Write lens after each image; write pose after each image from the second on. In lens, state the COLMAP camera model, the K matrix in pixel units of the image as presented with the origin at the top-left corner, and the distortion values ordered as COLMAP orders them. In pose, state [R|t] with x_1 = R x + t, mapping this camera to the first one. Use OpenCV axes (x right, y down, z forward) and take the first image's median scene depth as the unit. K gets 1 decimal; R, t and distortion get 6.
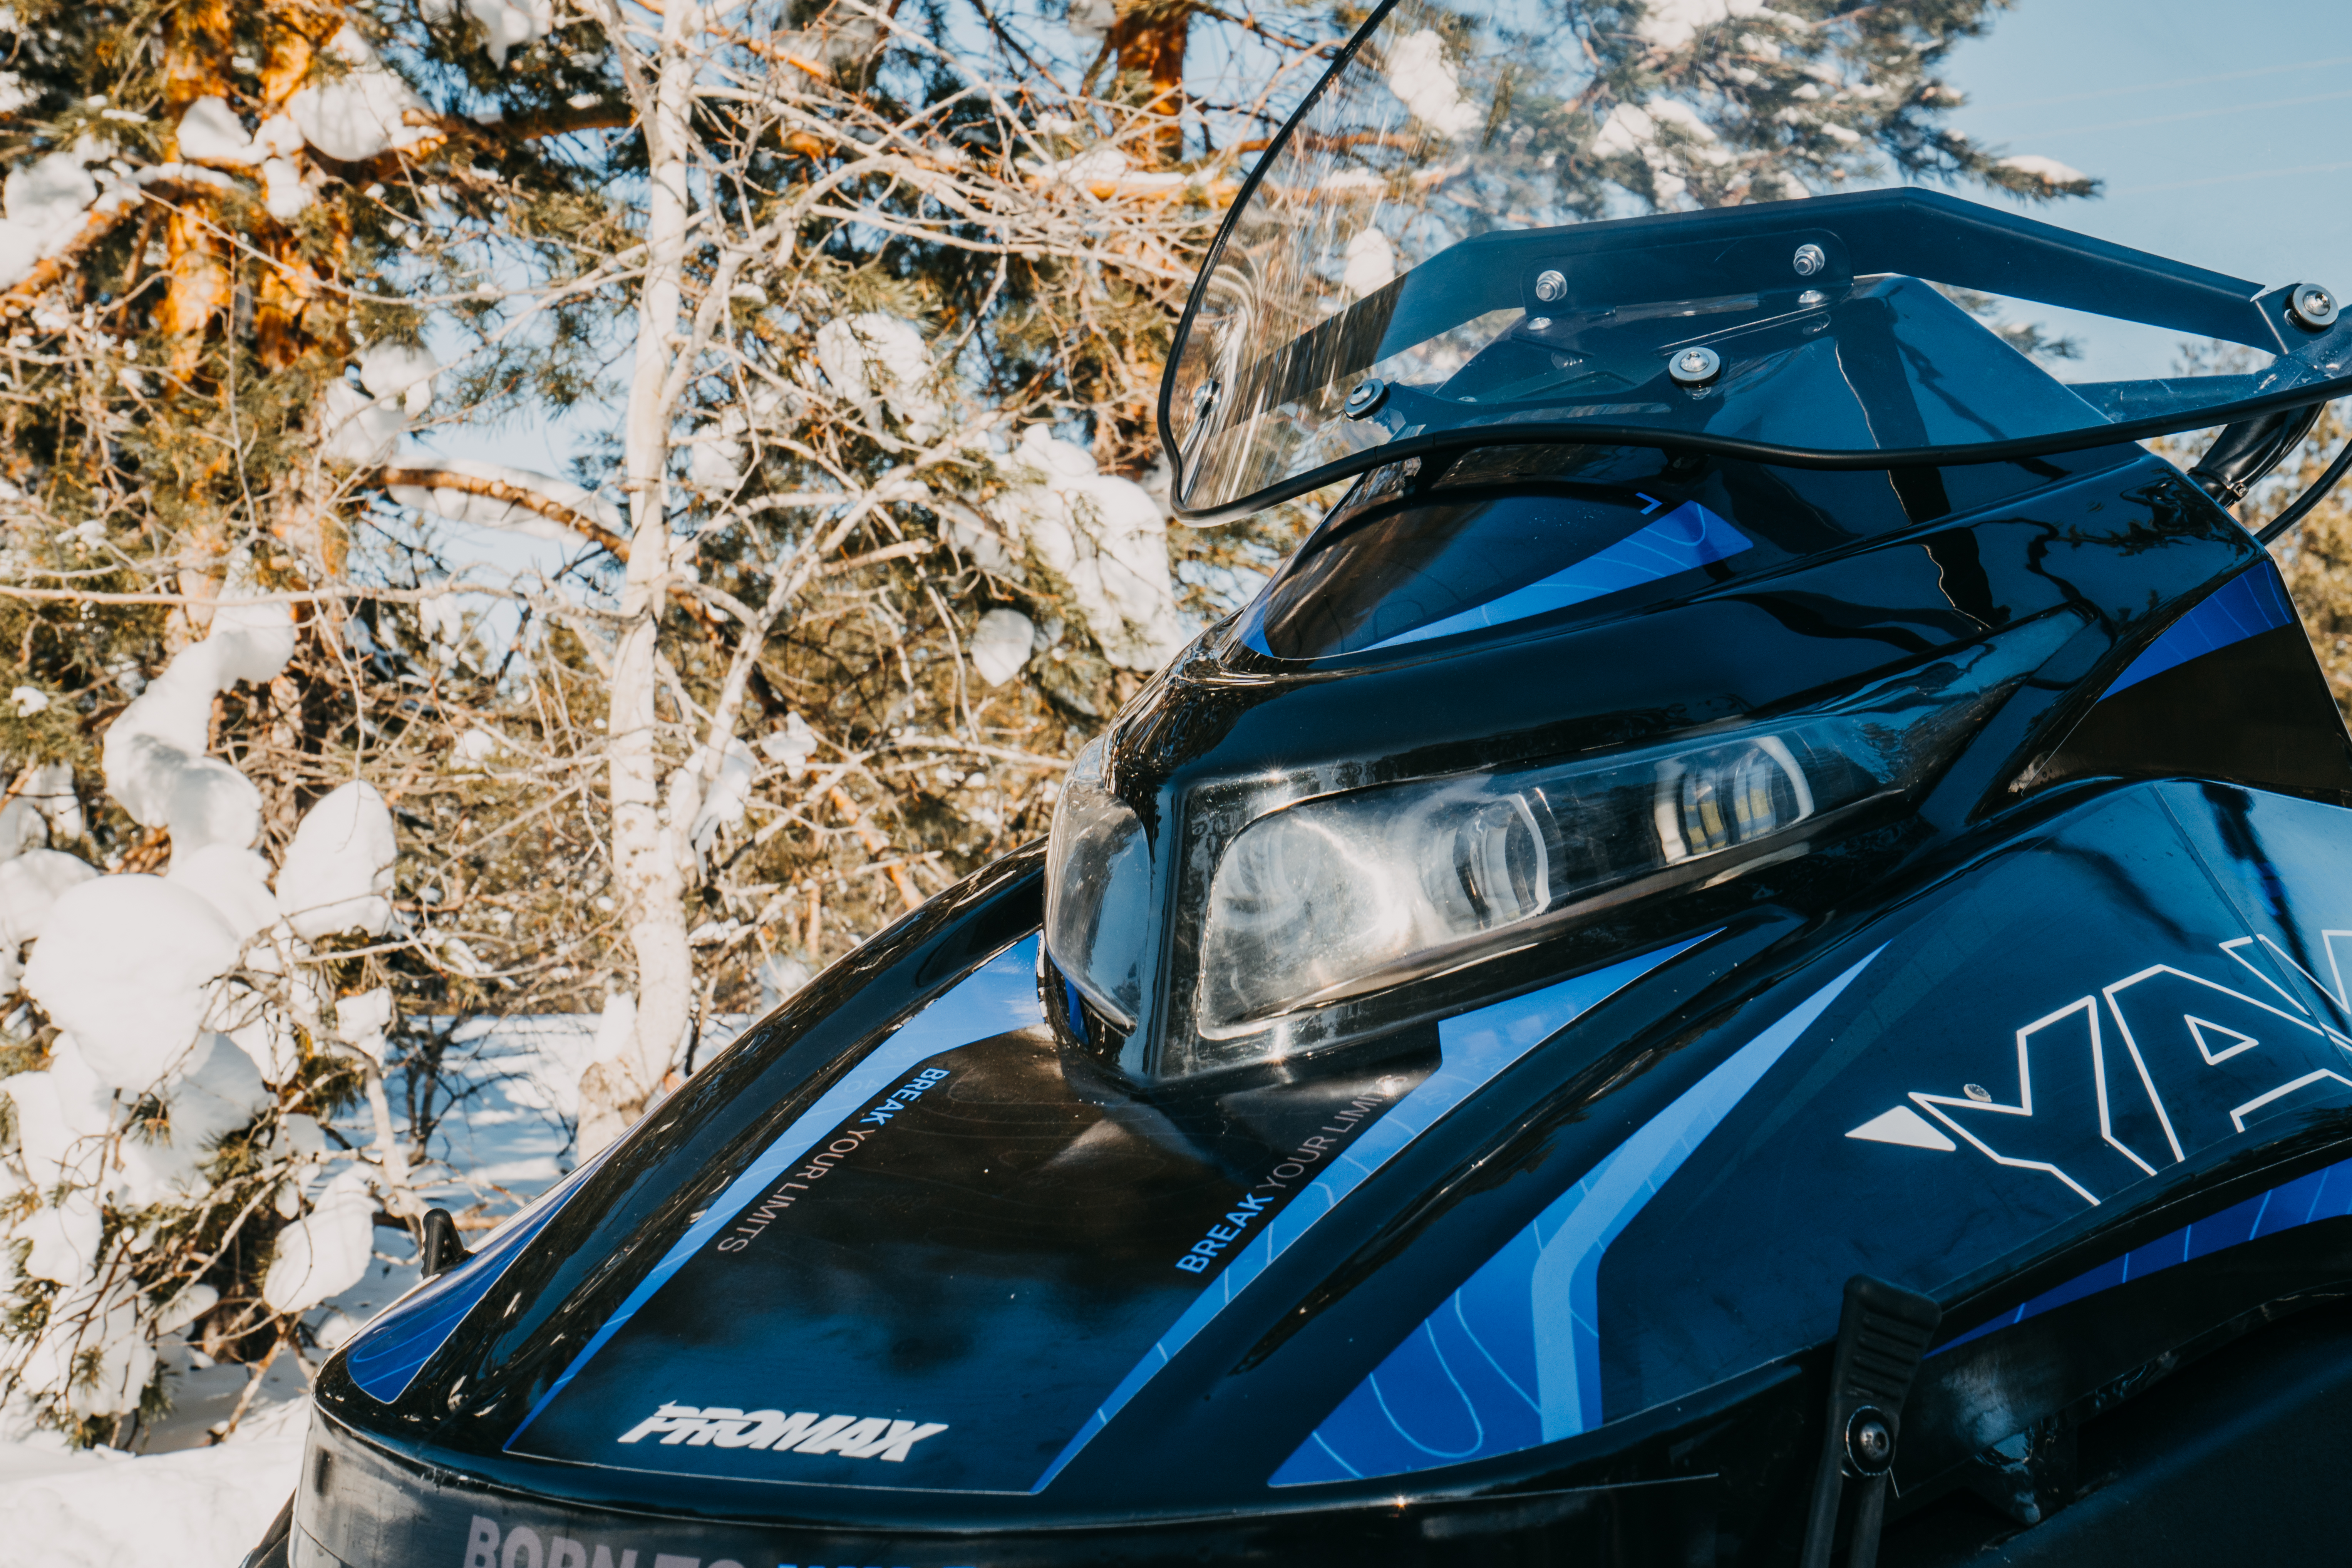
lens RADIAL K [[3766.4, 0, 1171.3], [0, 3766.4, 767.4], [0, 0, 1]] dist [0.270012, 0.000000]
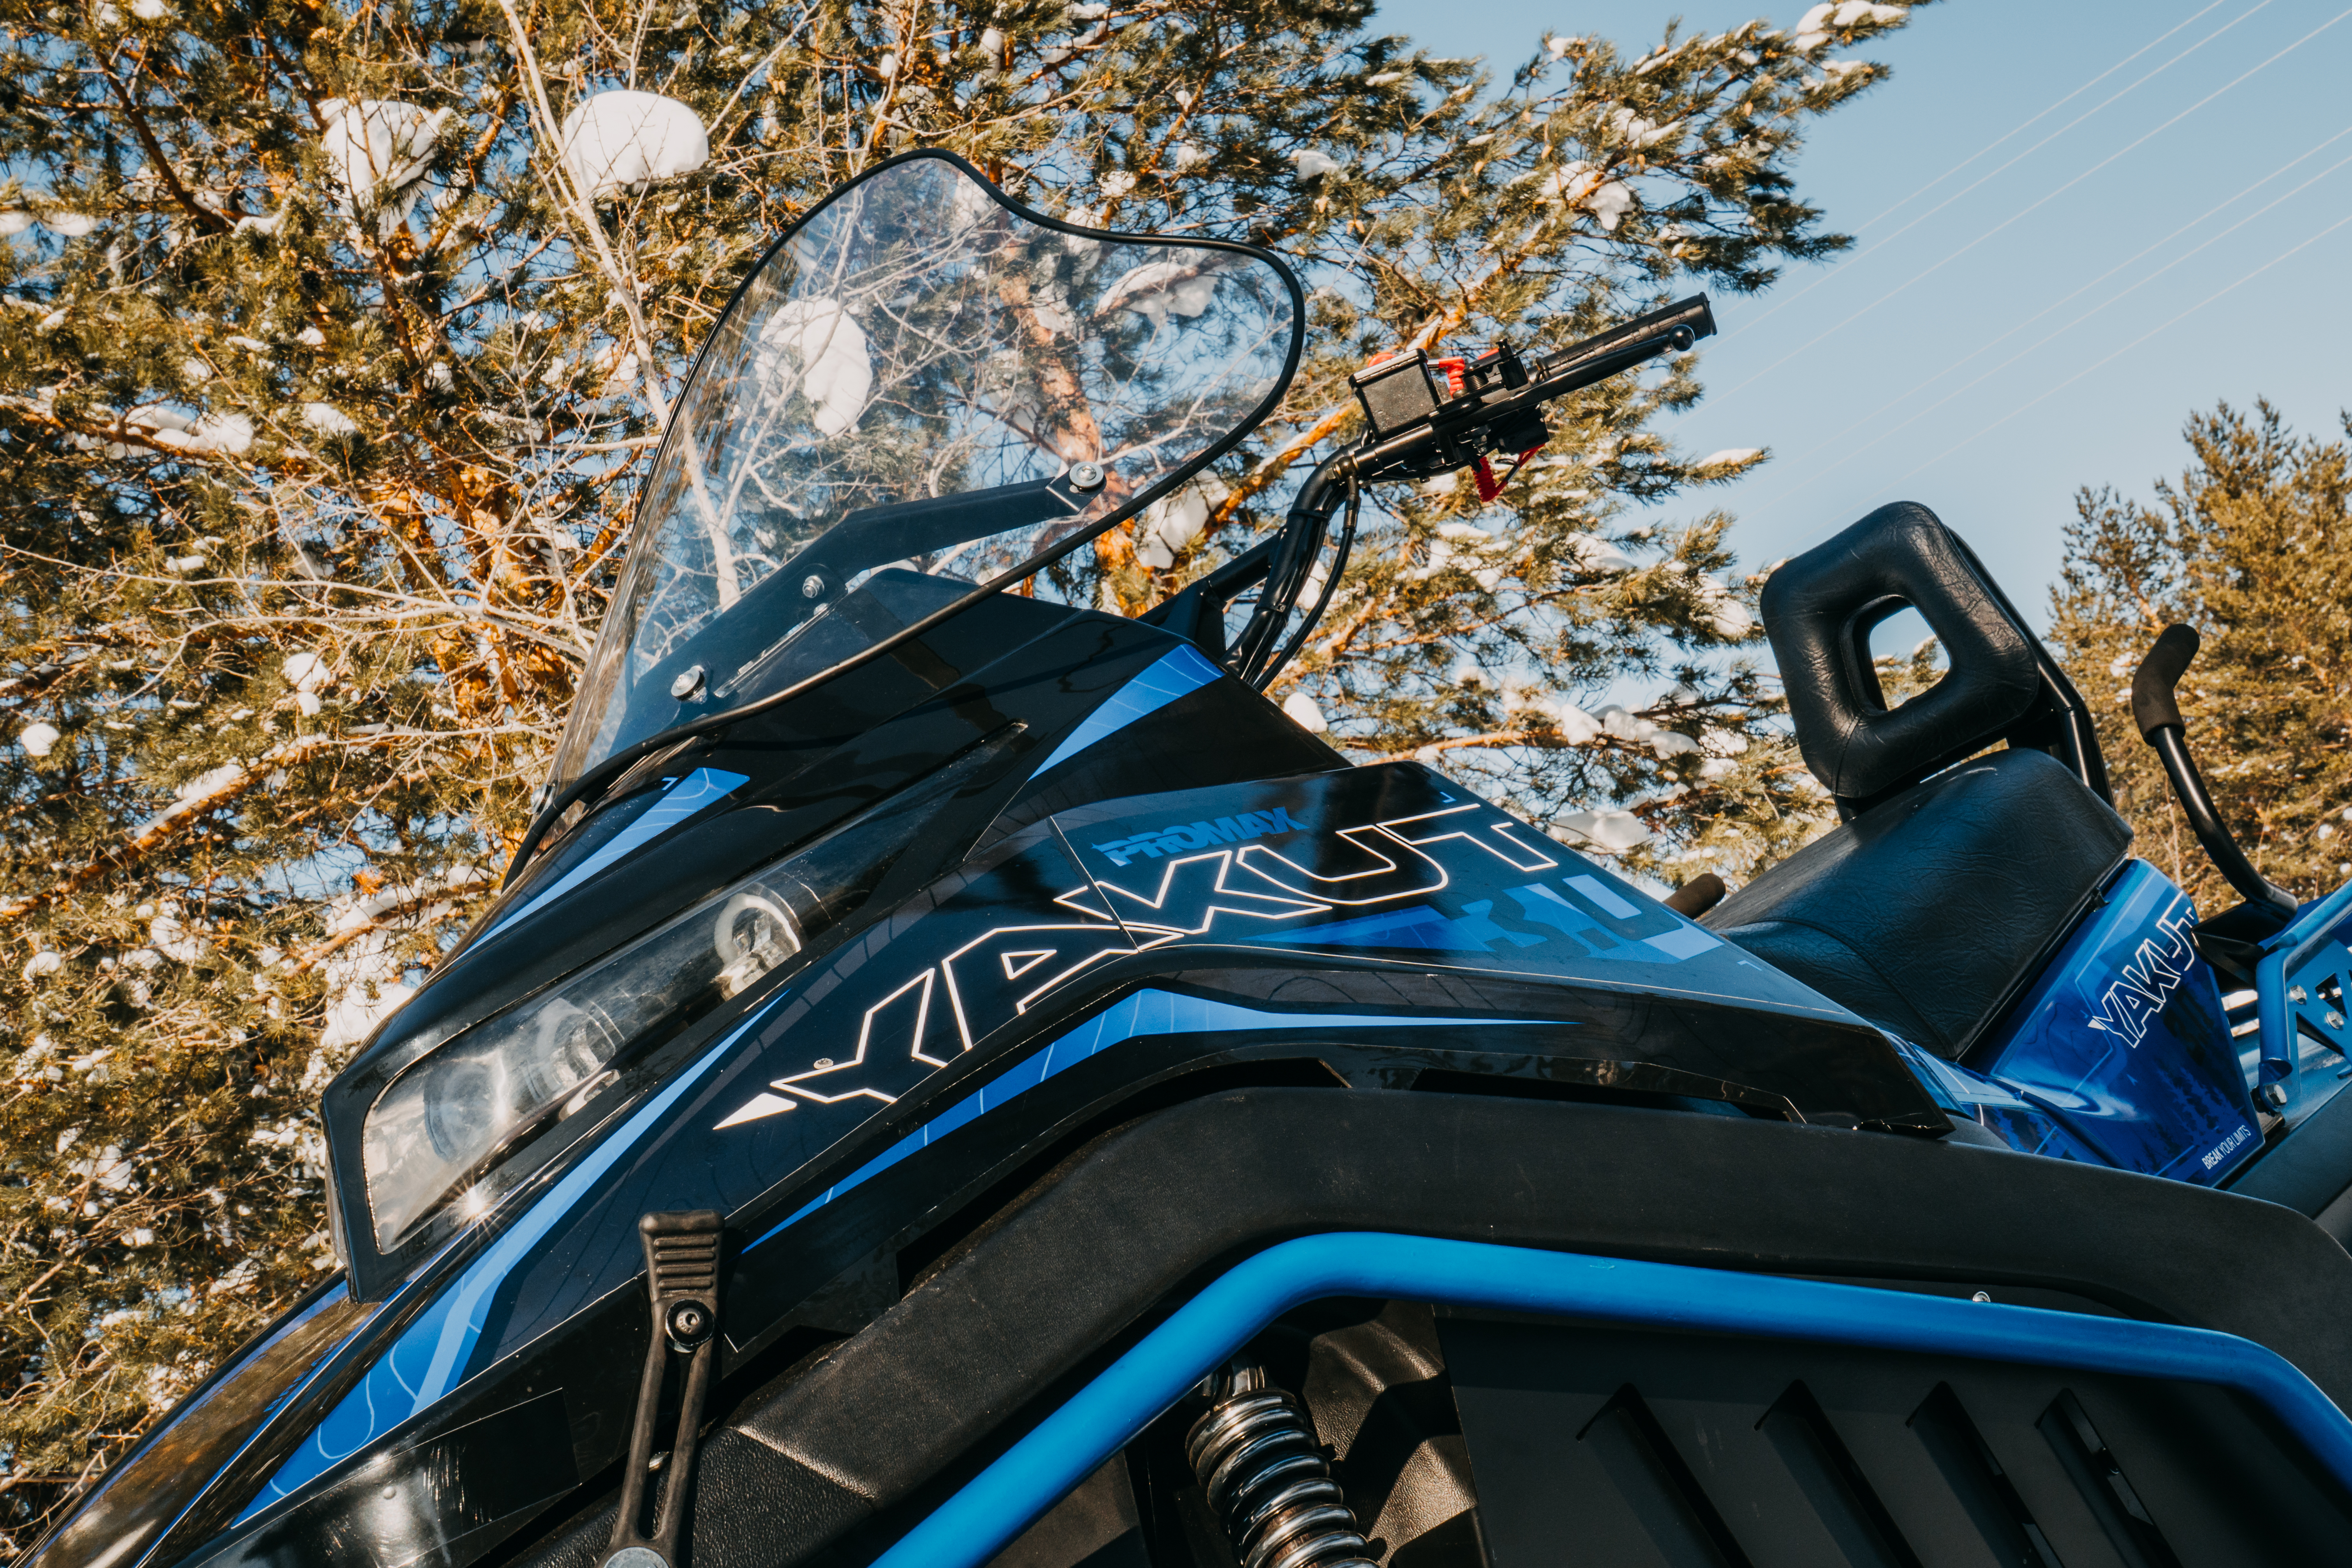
lens RADIAL K [[2691.0, 0, 1172.9], [0, 2691.0, 781.0], [0, 0, 1]] dist [0.103337, 0.000000]
pose [[0.907089, -0.414127, -0.075426, 0.094162], [0.398904, 0.902907, -0.160110, 0.042598], [0.134409, 0.115146, 0.984213, 0.004271]]
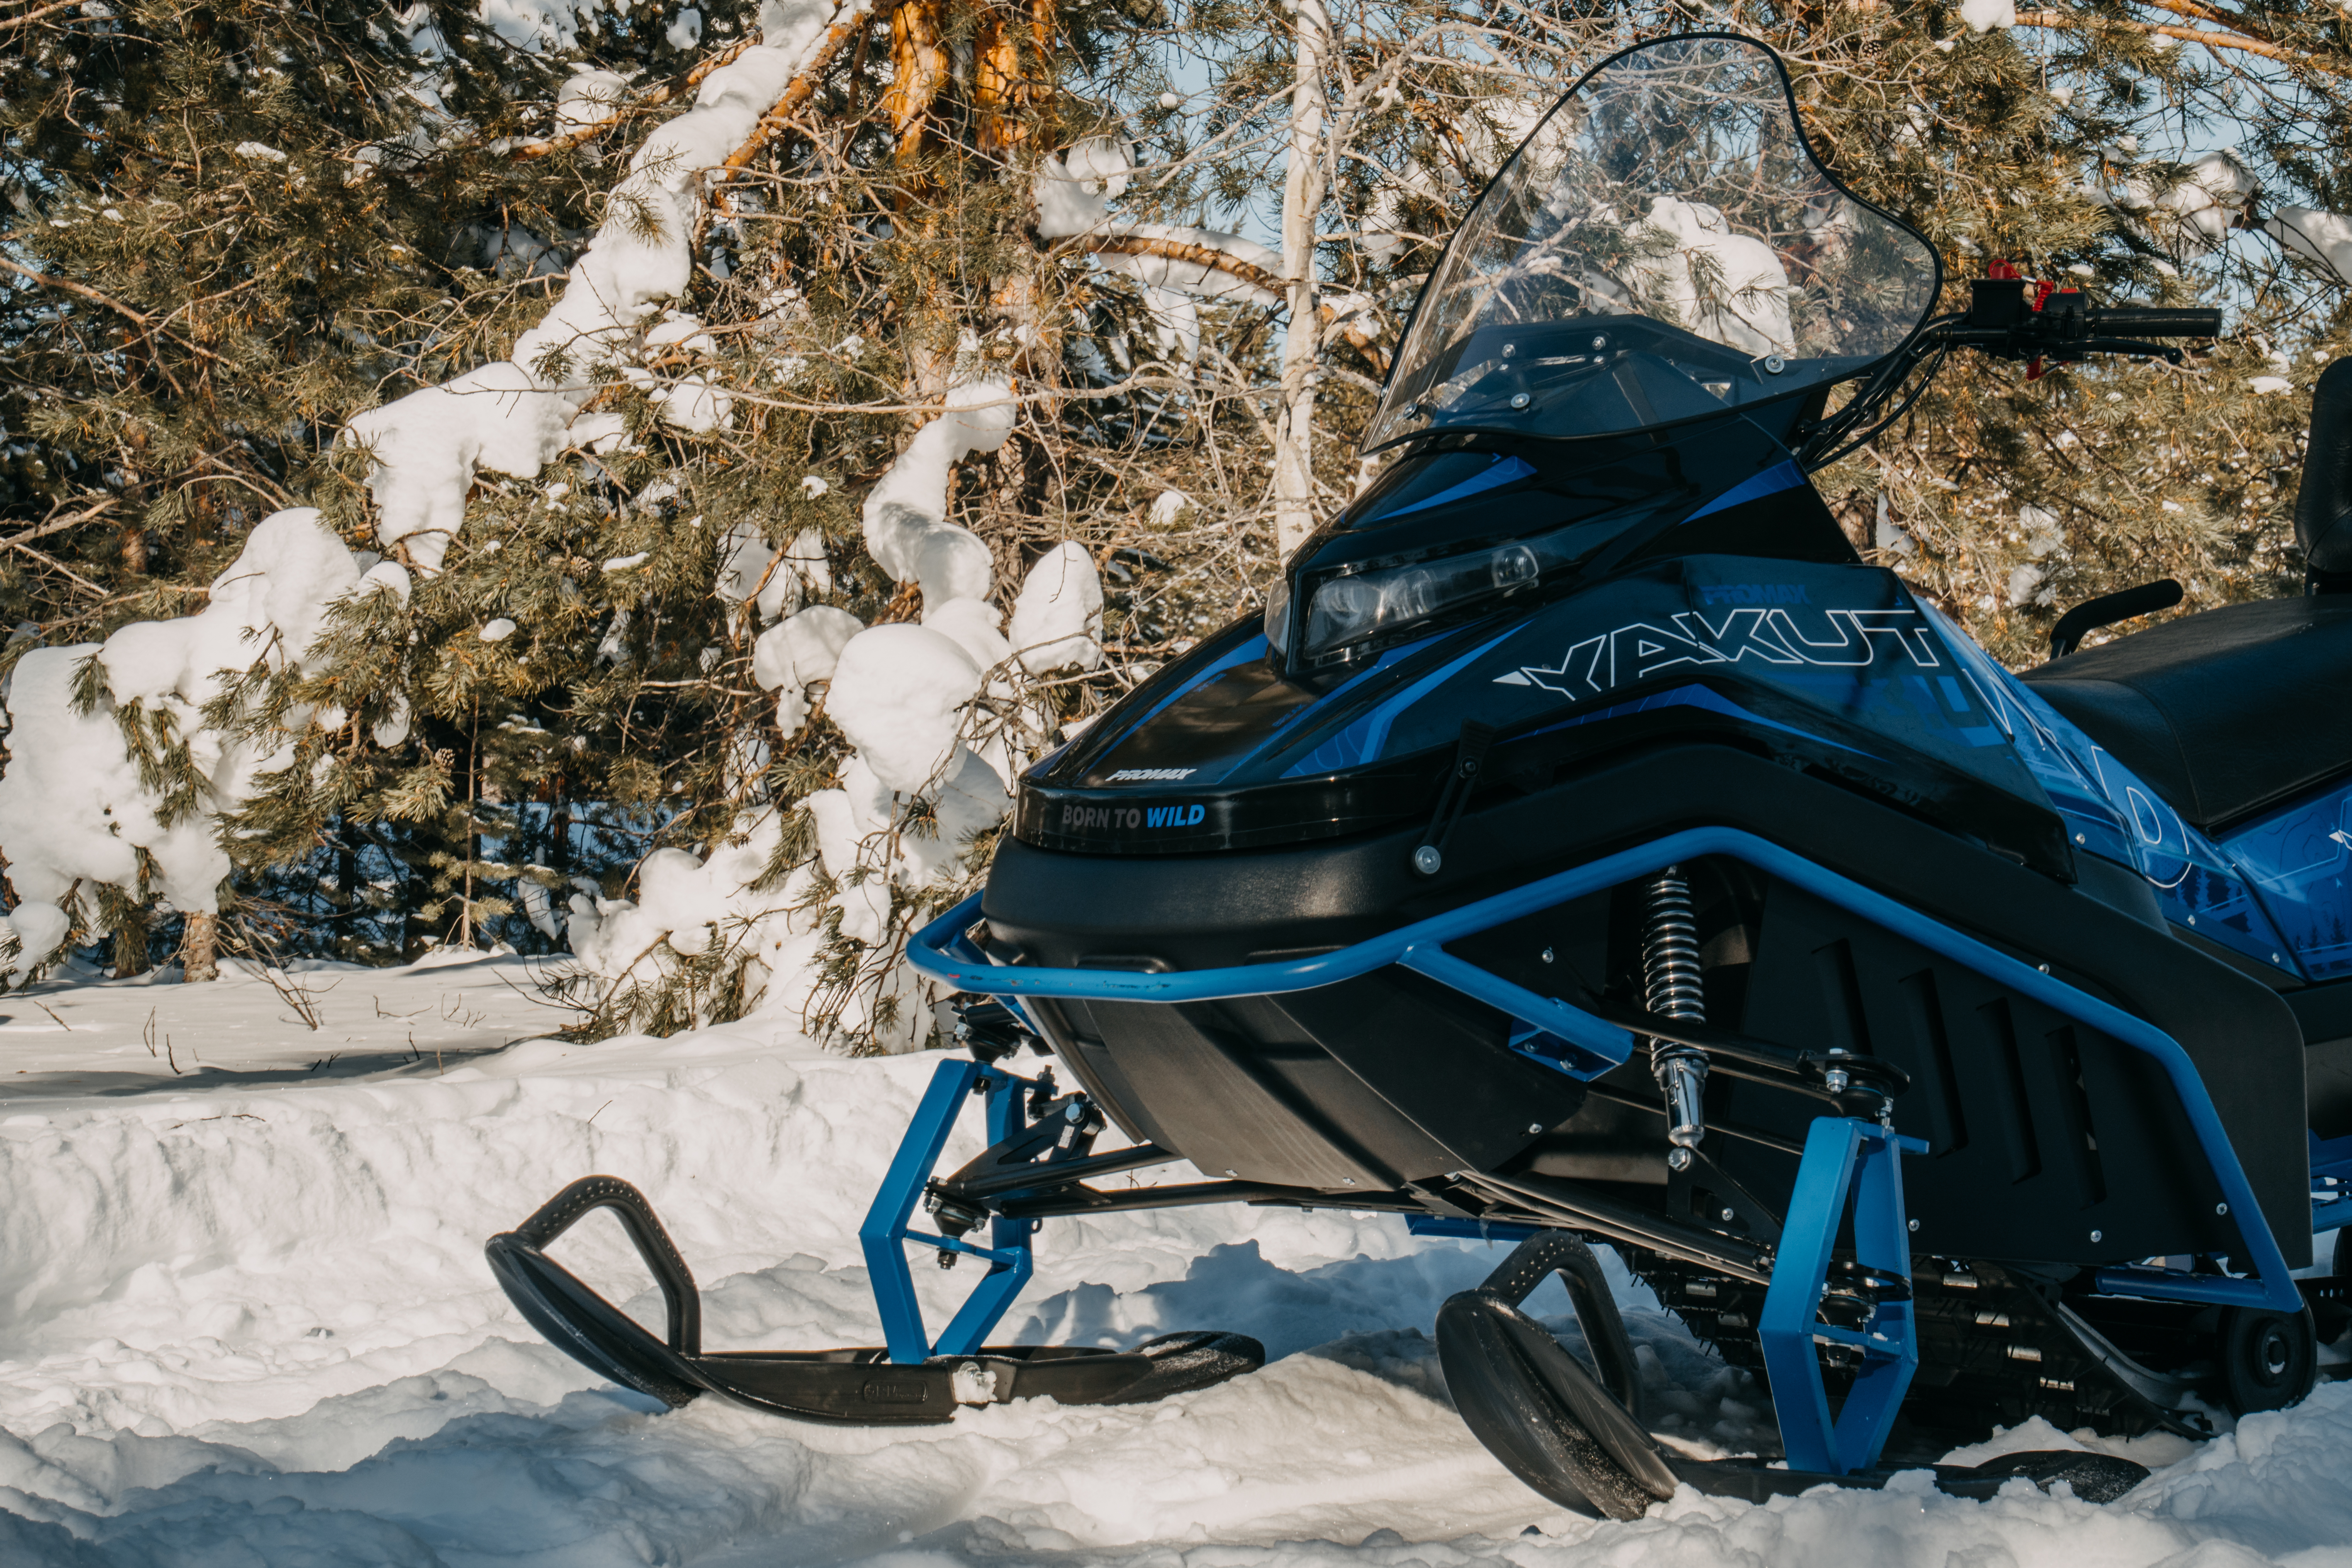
lens RADIAL K [[5563.4, 0, 1178.7], [0, 5563.4, 785.0], [0, 0, 1]] dist [0.031565, 0.000000]
pose [[0.979385, -0.025879, -0.200340, 0.170244], [0.037845, 0.997706, 0.056127, -0.016972], [0.198428, -0.062552, 0.978117, -0.714372]]
